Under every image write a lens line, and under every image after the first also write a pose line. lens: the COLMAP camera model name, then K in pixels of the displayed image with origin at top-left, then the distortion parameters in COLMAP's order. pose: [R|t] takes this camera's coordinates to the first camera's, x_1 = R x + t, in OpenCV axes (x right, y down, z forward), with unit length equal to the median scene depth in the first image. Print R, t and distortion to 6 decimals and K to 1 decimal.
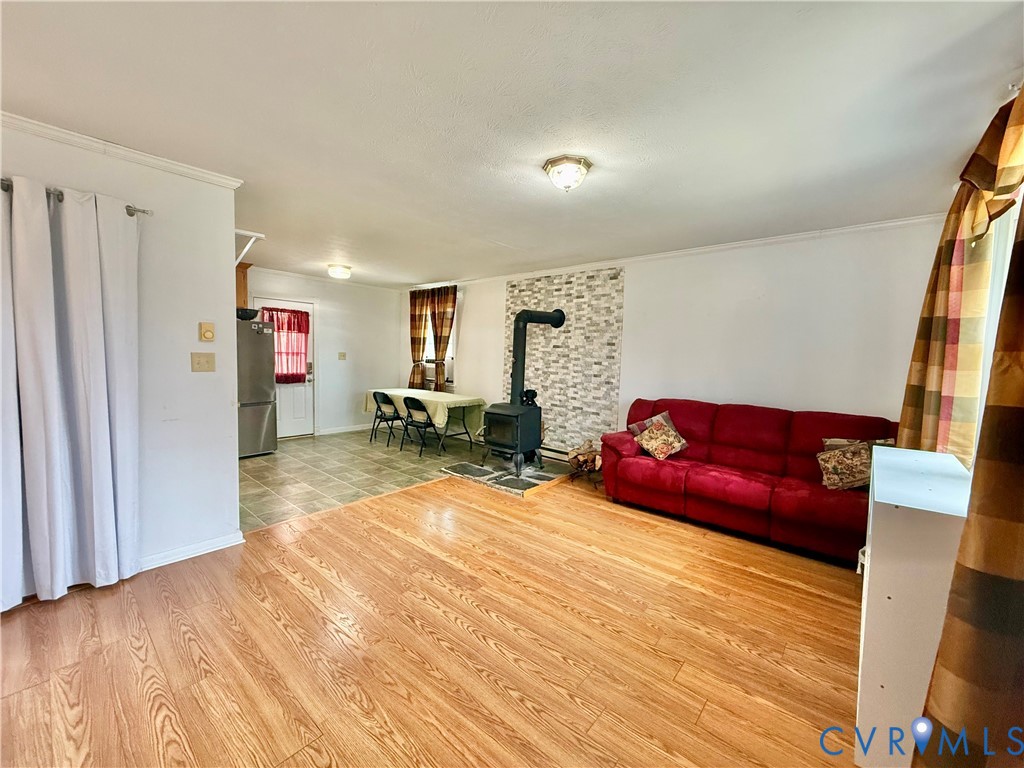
lens RADIAL K [[407.3, 0, 515.4], [0, 407.3, 381.0], [0, 0, 1]] dist [-0.003026, 0.000851]
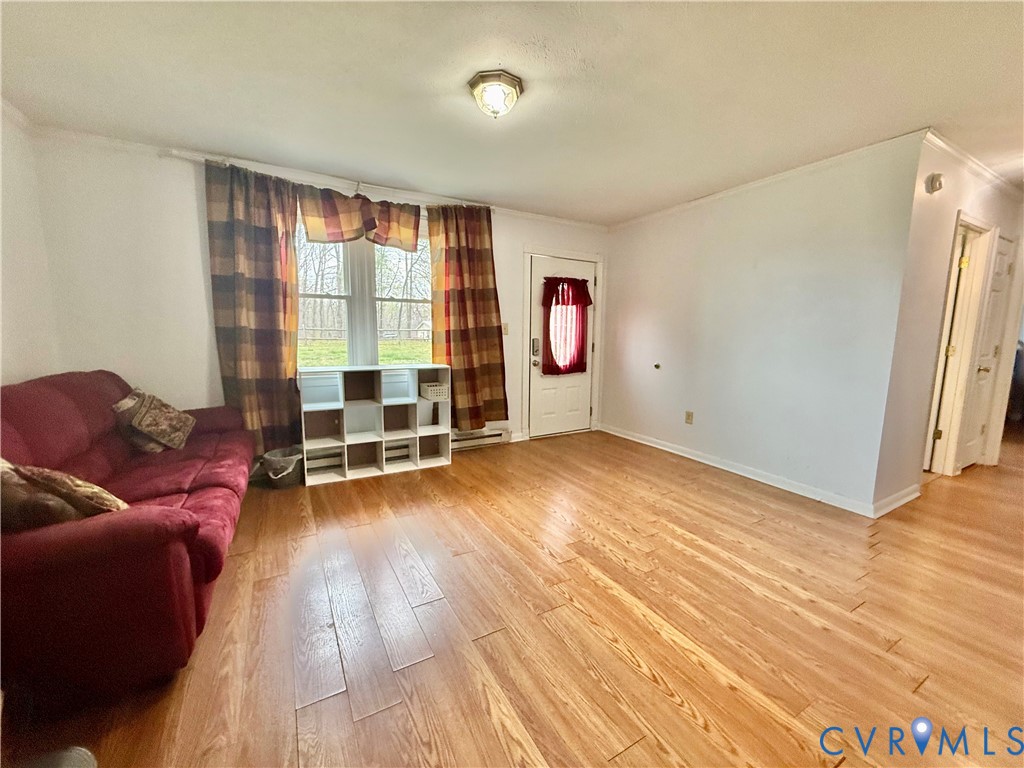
lens RADIAL K [[407.3, 0, 511.7], [0, 407.3, 383.9], [0, 0, 1]] dist [-0.003026, 0.000851]
pose [[-0.938375, -0.081204, 0.335943, -0.108056], [-0.014964, 0.980641, 0.195240, -0.031884], [-0.345294, 0.178182, -0.921425, 0.834602]]
